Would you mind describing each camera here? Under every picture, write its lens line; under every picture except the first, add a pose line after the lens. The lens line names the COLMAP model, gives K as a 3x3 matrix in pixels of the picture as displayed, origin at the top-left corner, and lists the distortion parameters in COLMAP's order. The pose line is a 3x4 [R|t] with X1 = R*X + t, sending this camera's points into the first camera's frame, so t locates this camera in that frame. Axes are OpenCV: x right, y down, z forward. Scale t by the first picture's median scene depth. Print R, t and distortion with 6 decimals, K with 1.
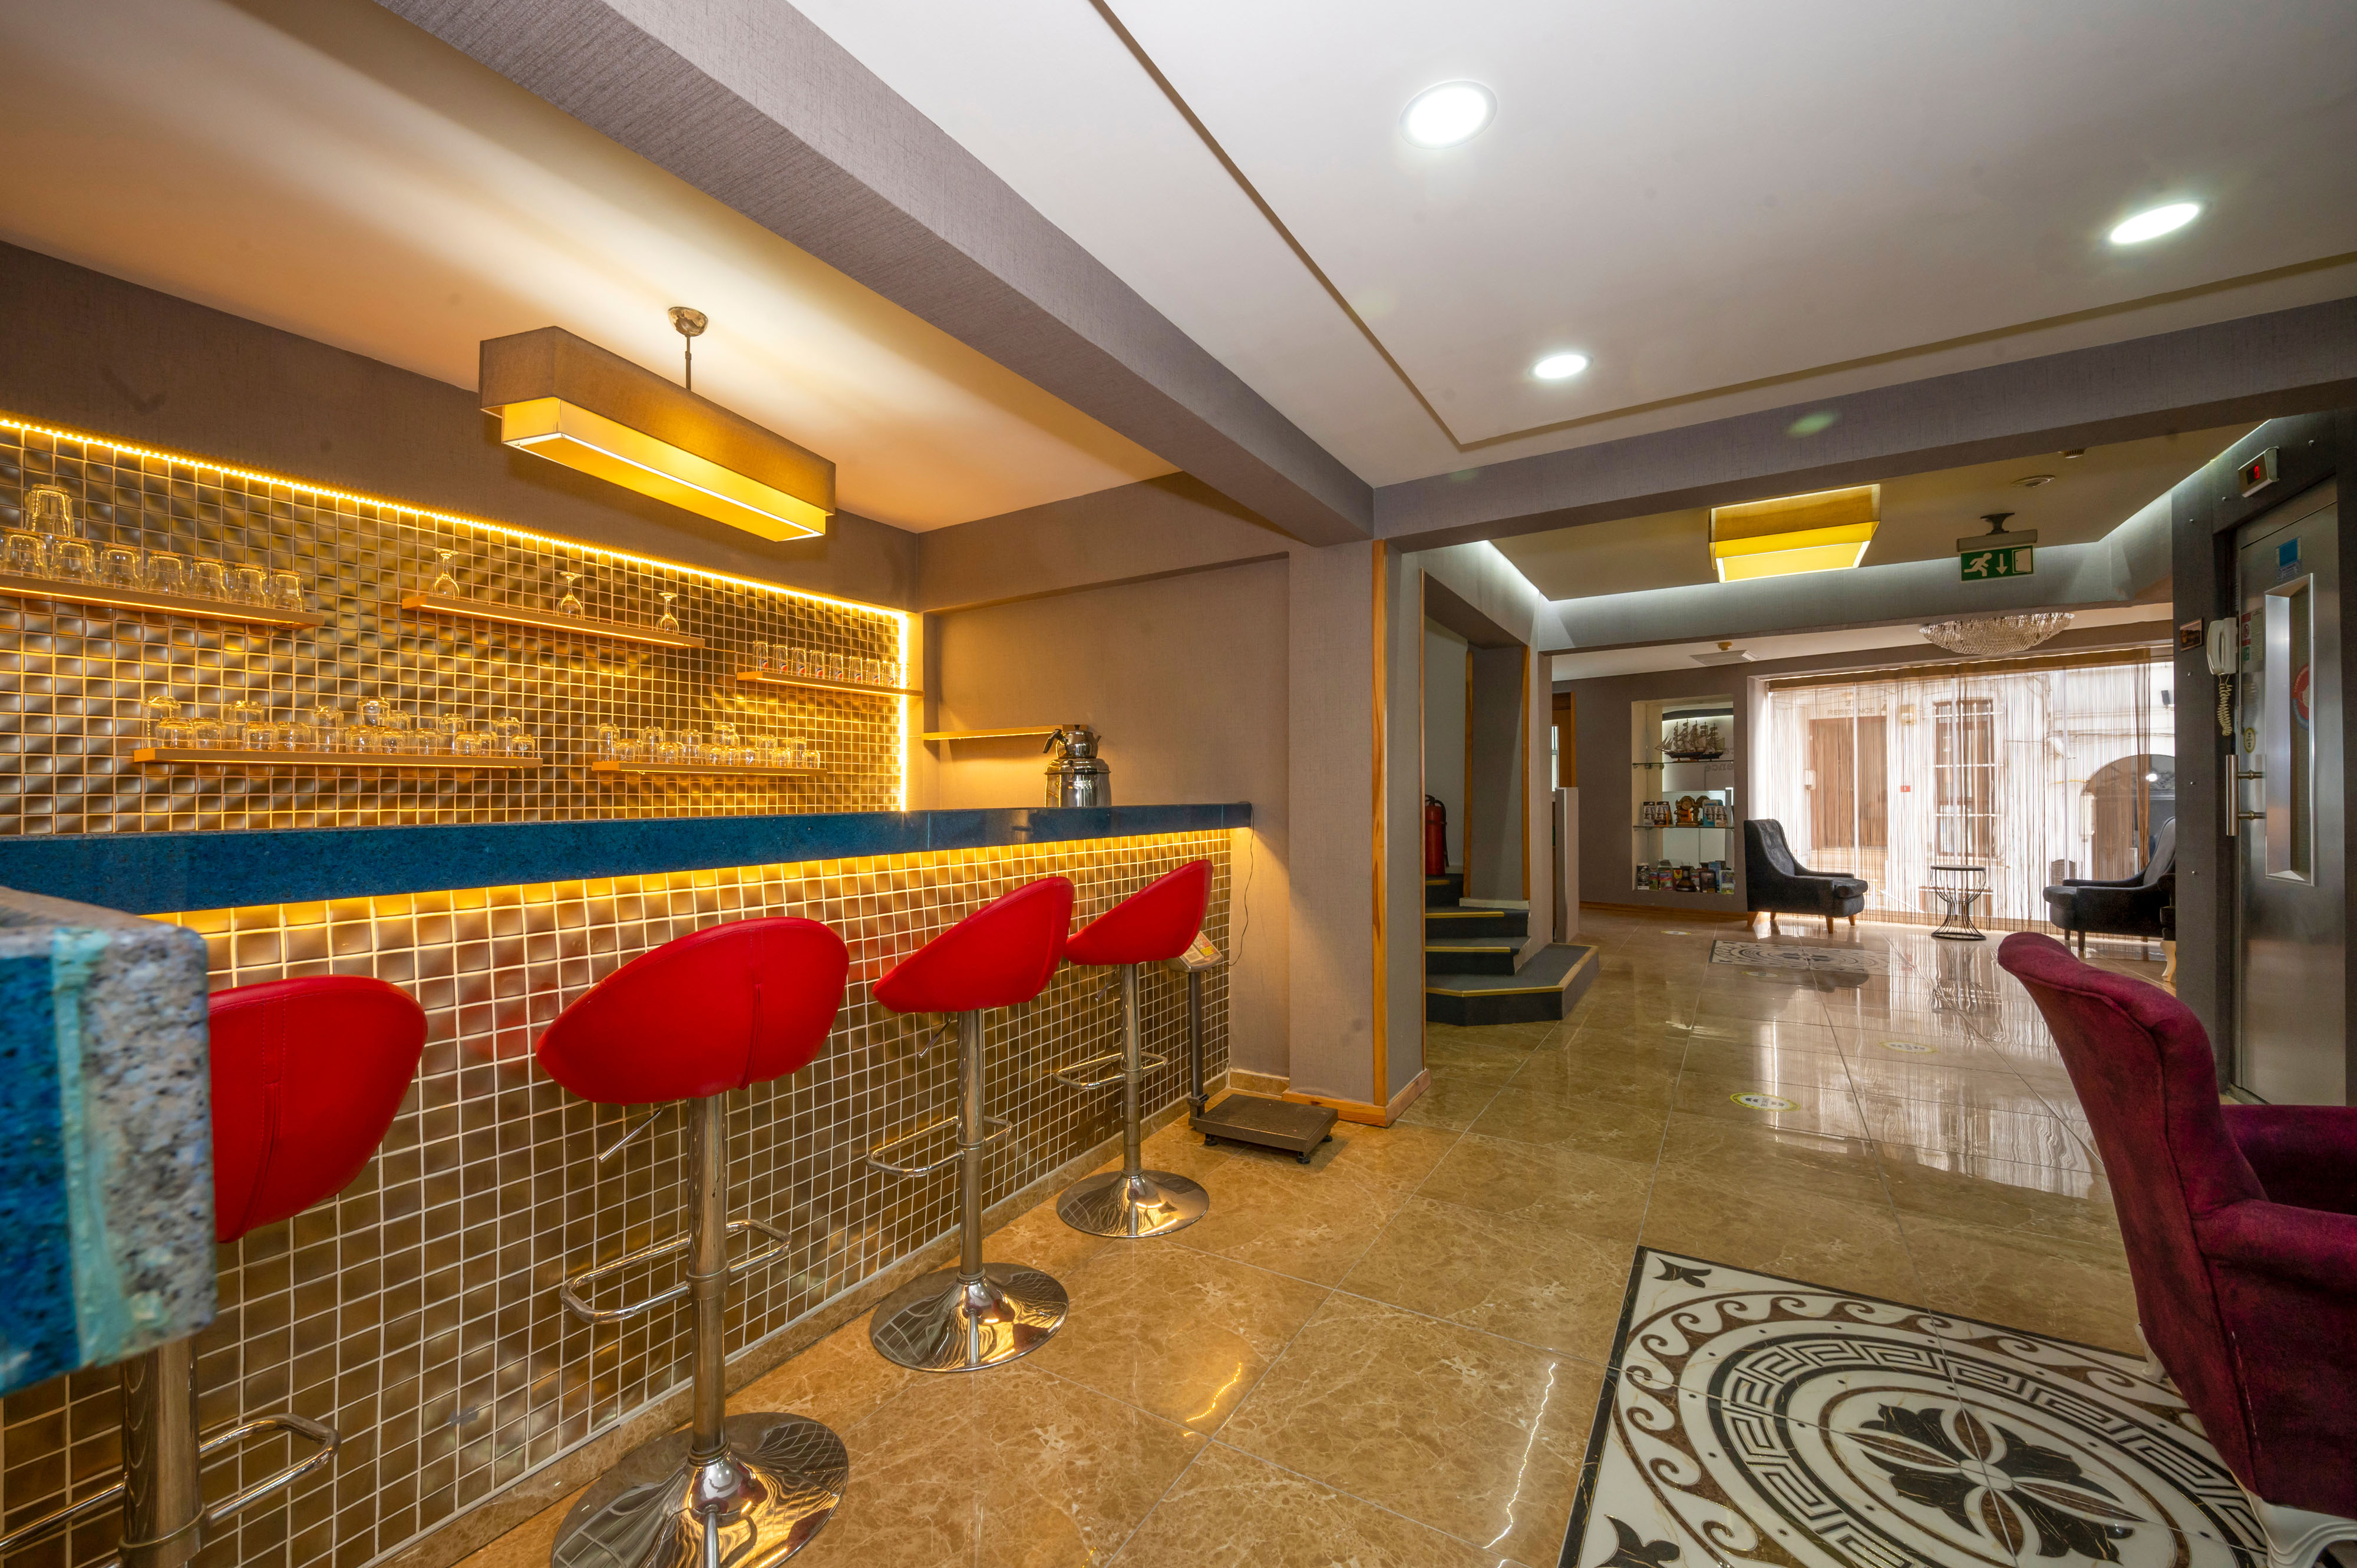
lens RADIAL K [[923.6, 0, 1186.0], [0, 923.6, 804.2], [0, 0, 1]] dist [-0.000017, -0.000764]
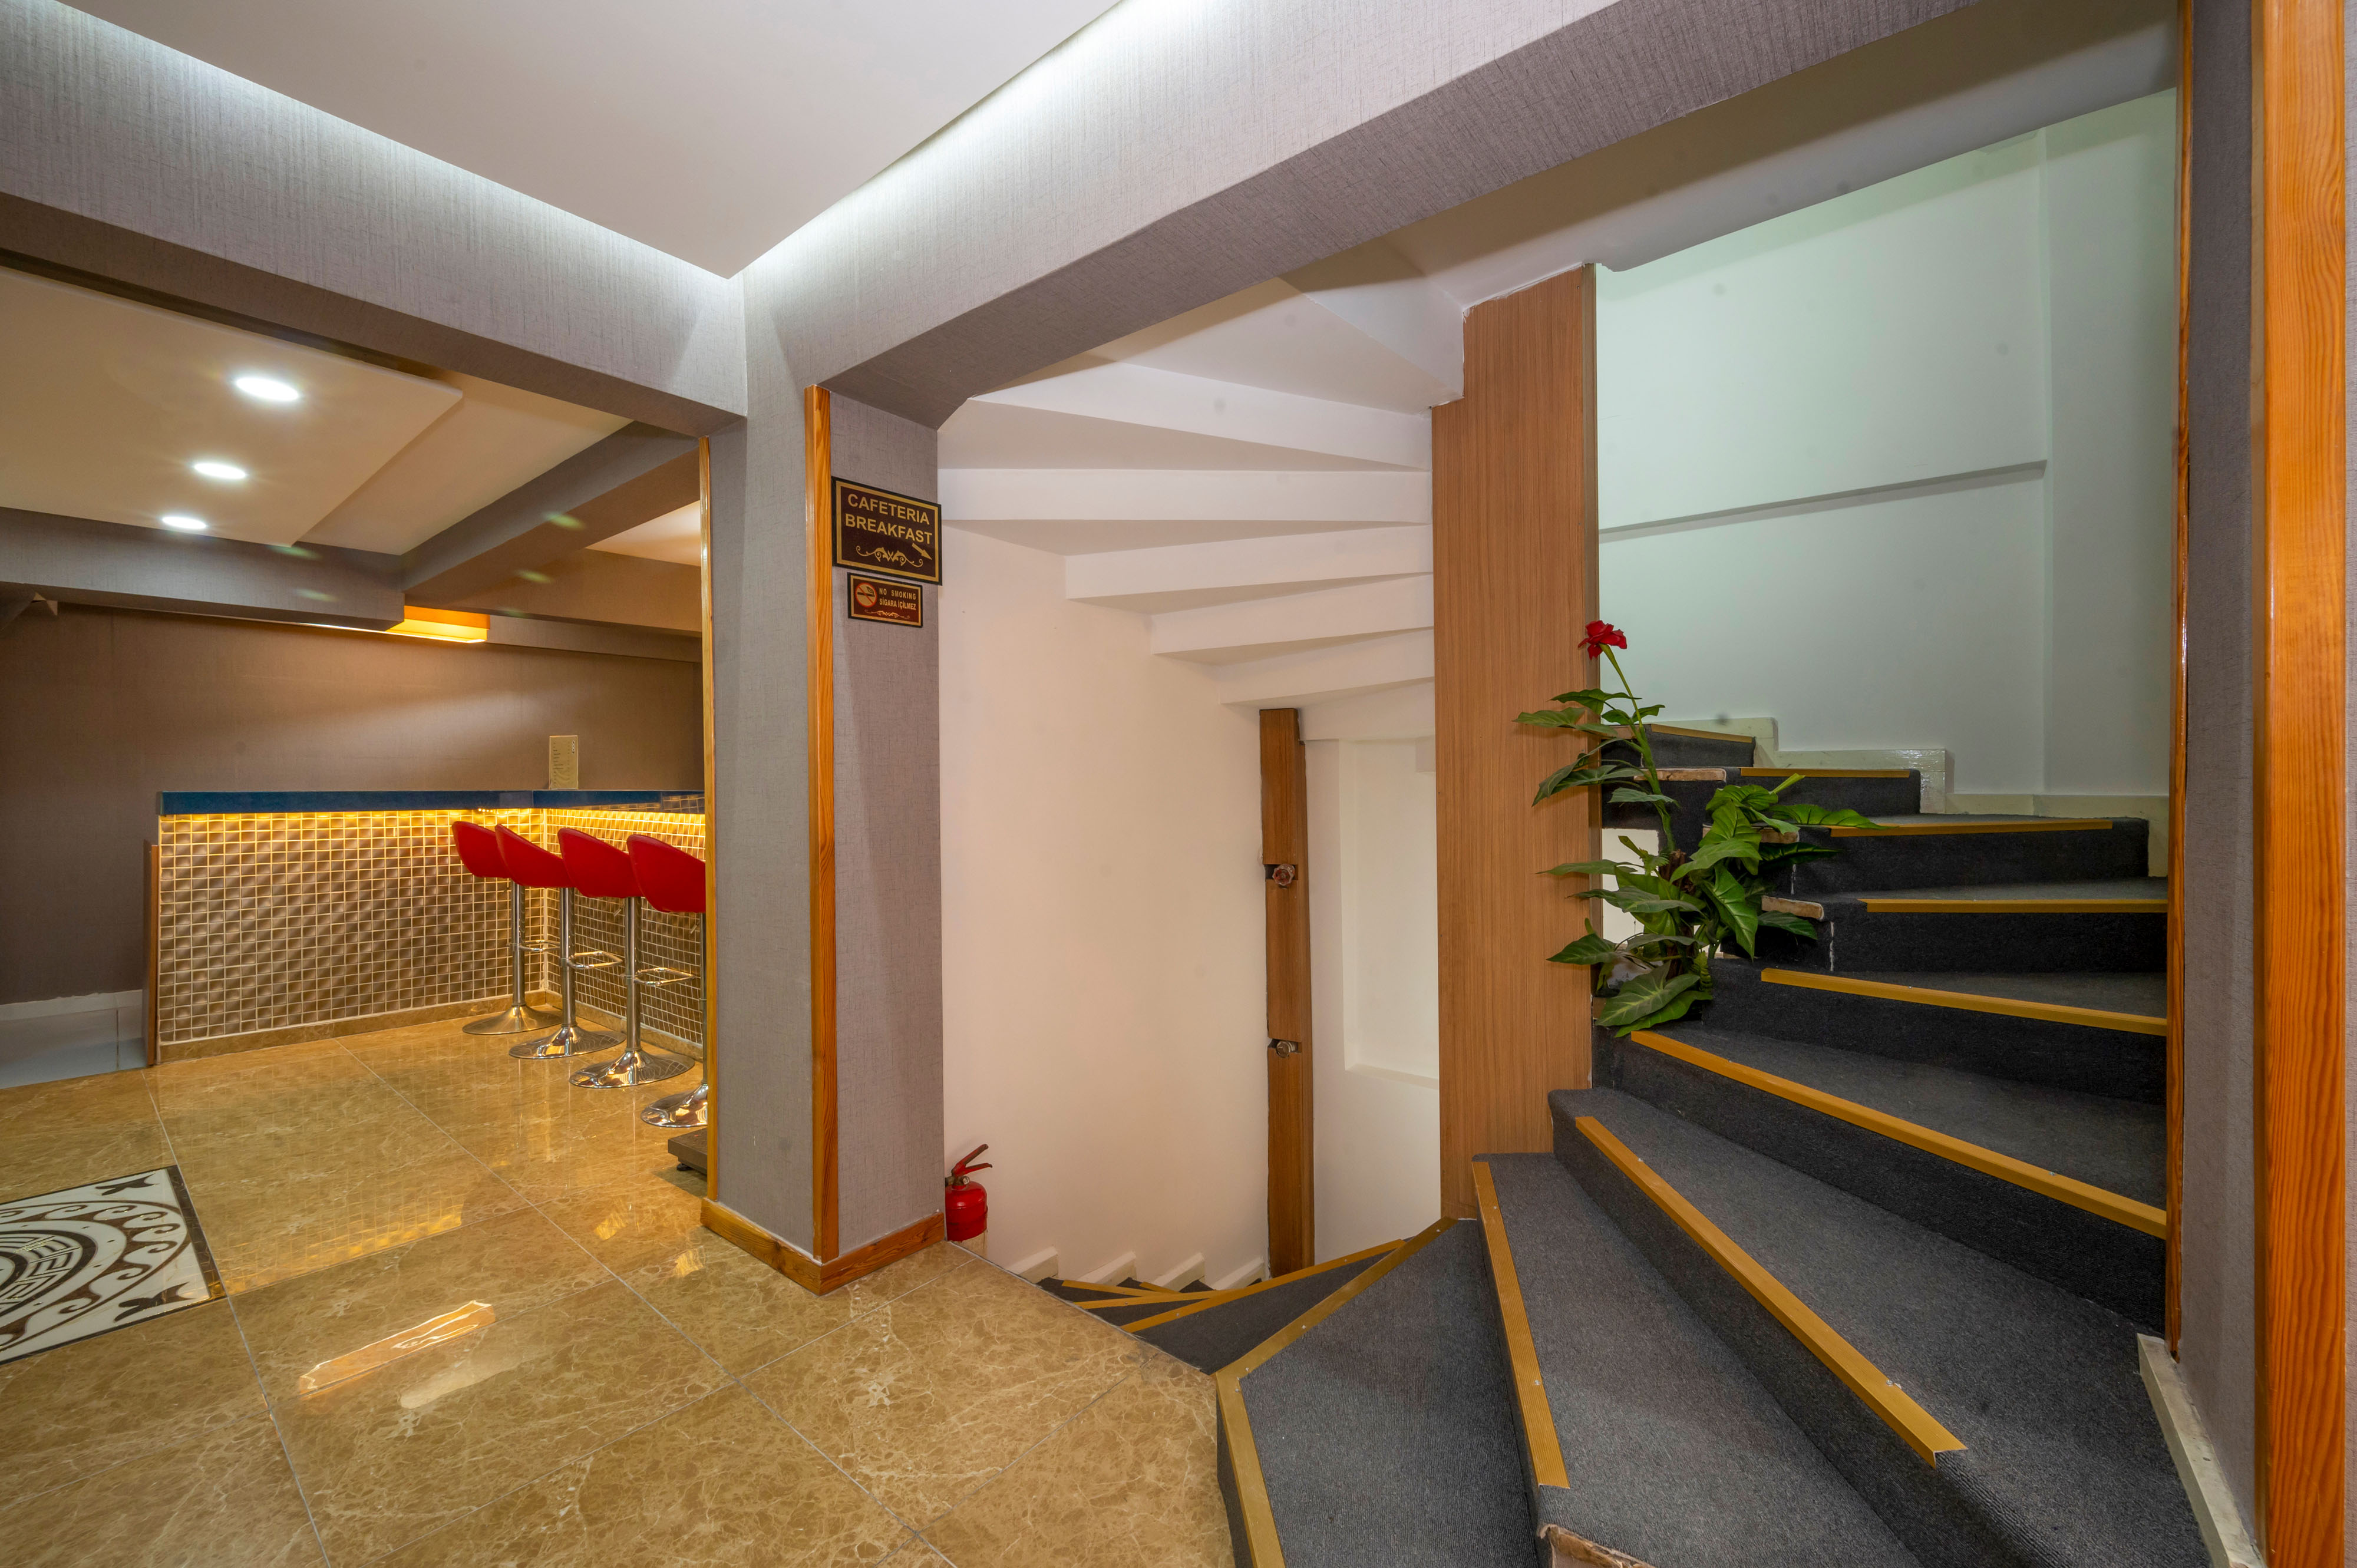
lens RADIAL K [[923.6, 0, 1178.4], [0, 923.6, 795.1], [0, 0, 1]] dist [-0.000017, -0.000764]
pose [[-0.130357, 0.019632, -0.991273, 1.451022], [-0.000946, 0.999801, 0.019925, -0.020999], [0.991467, 0.003535, -0.130313, 2.367998]]
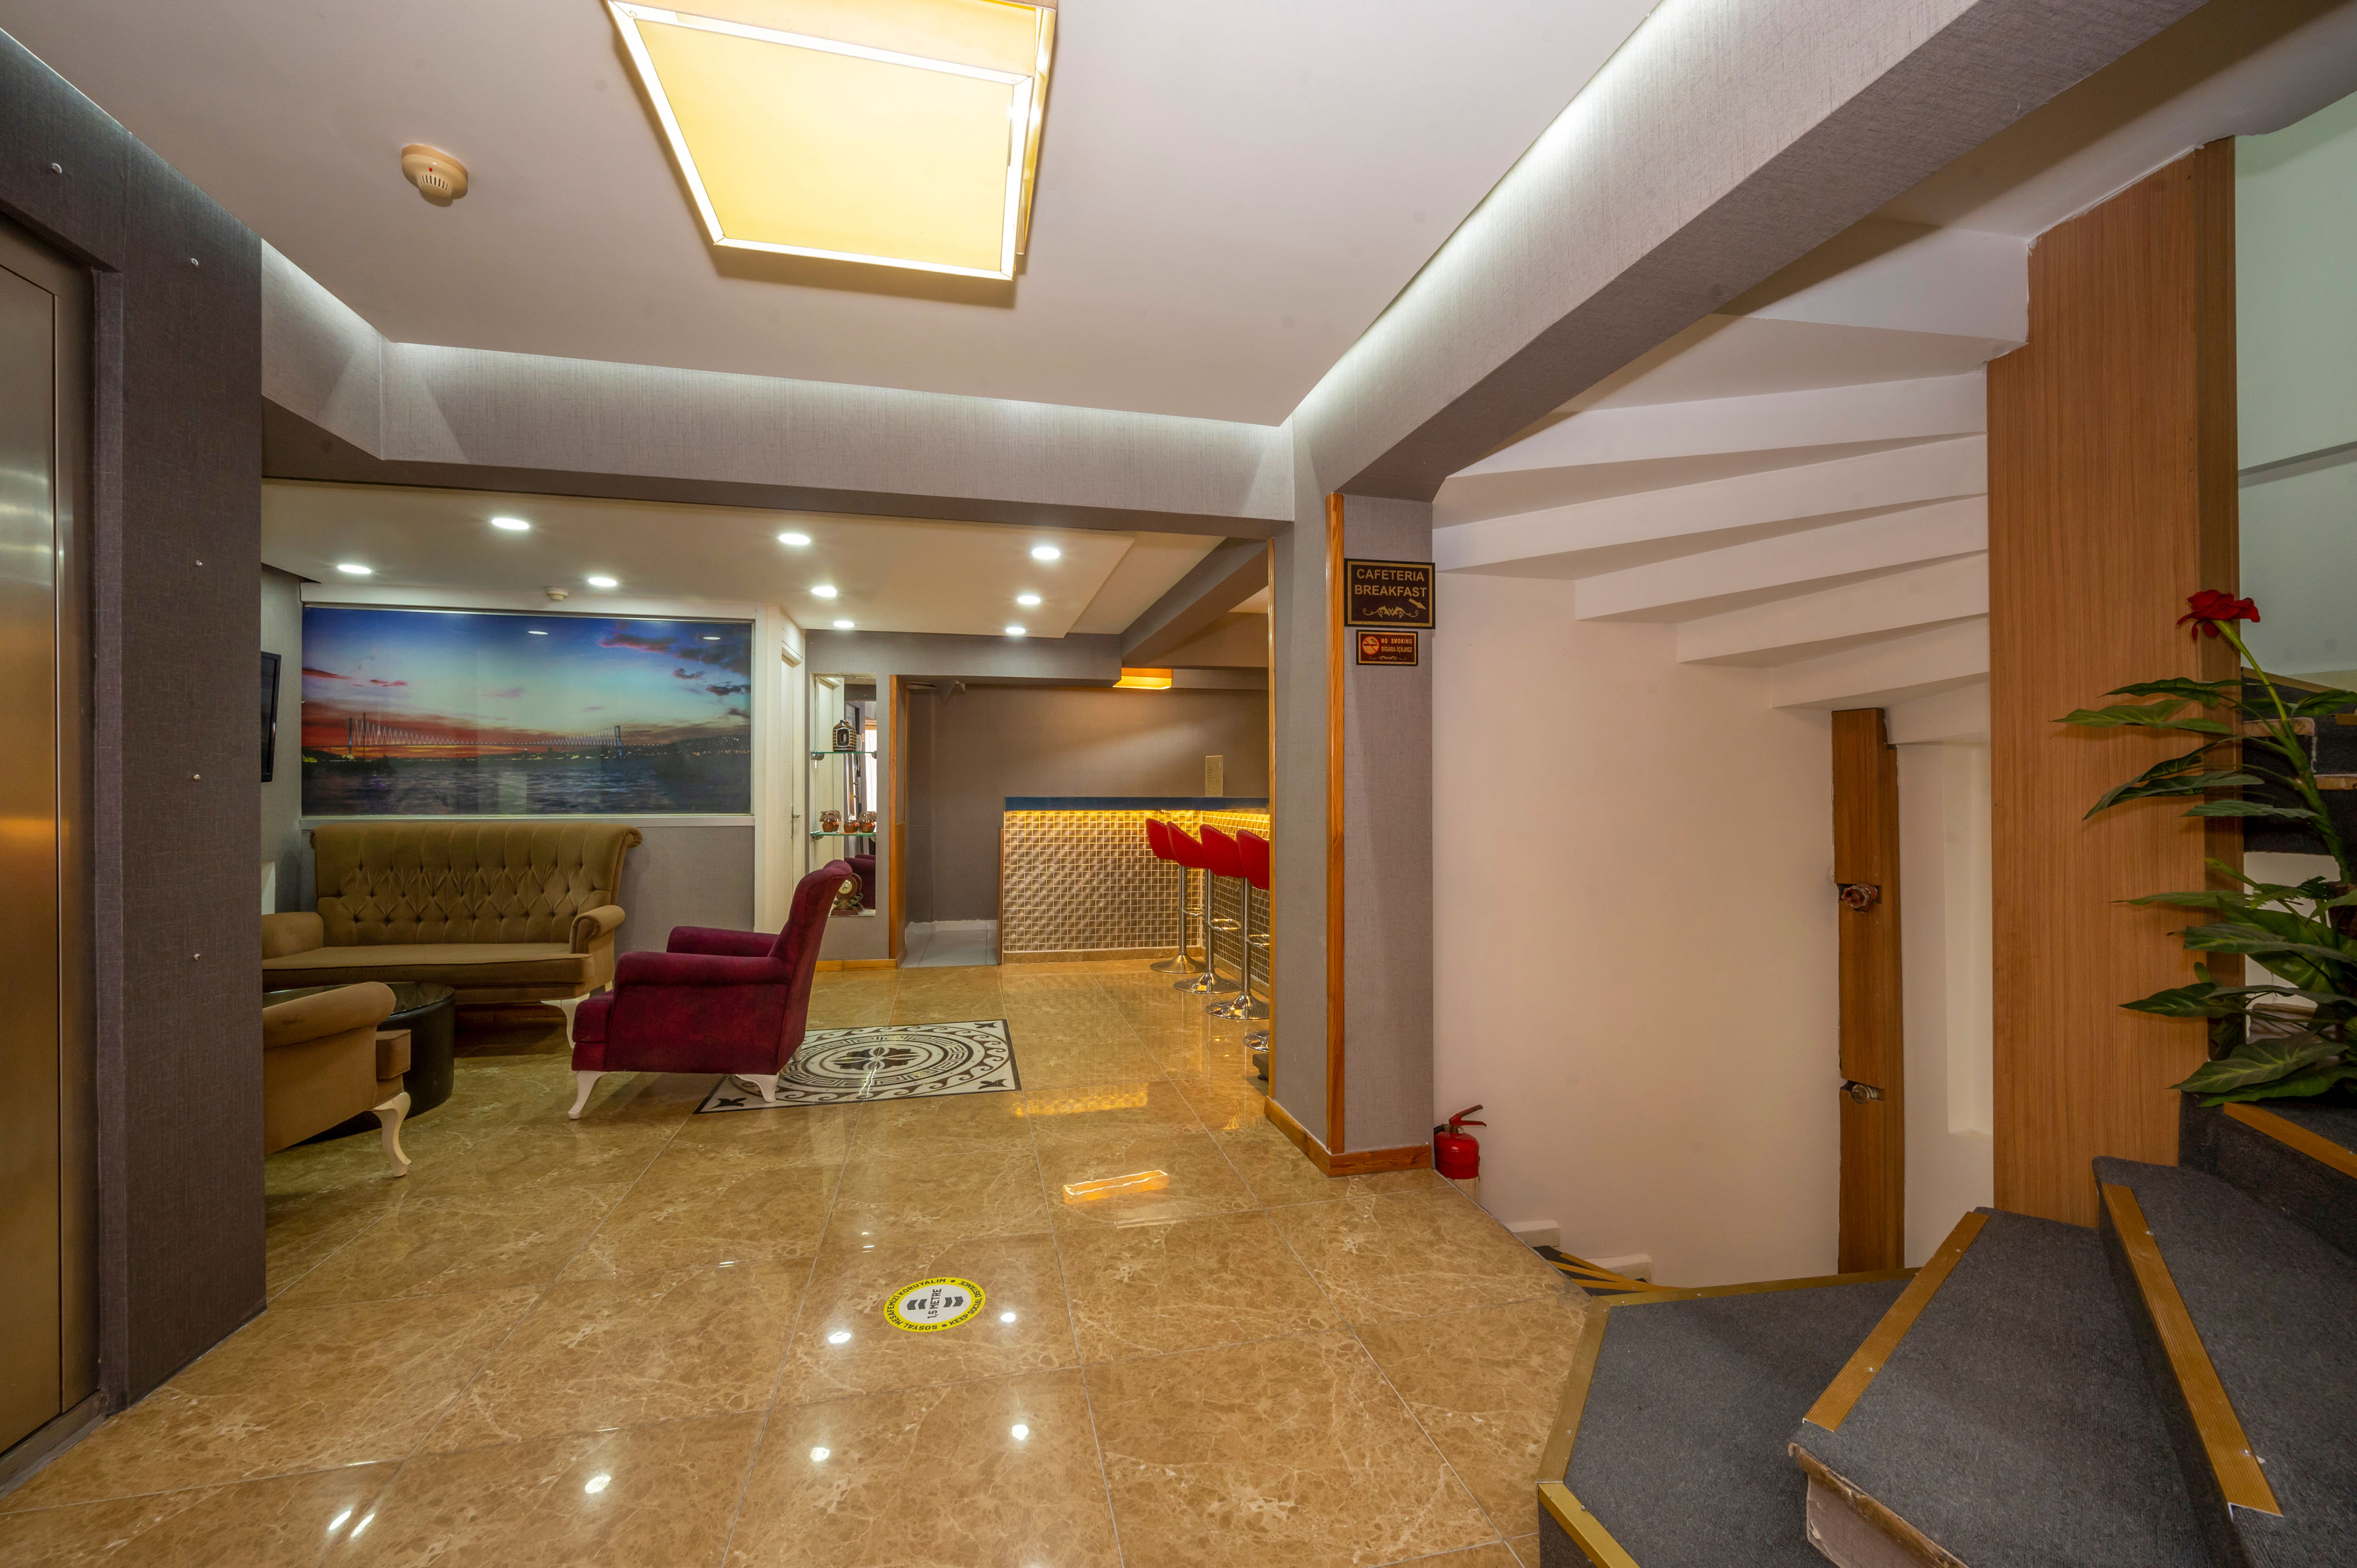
lens RADIAL K [[923.6, 0, 1178.3], [0, 923.6, 805.8], [0, 0, 1]] dist [-0.000017, -0.000764]
pose [[-0.710091, 0.015831, -0.703932, 1.604973], [0.001045, 0.999770, 0.021429, -0.022011], [0.704110, 0.014481, -0.709944, 2.642469]]
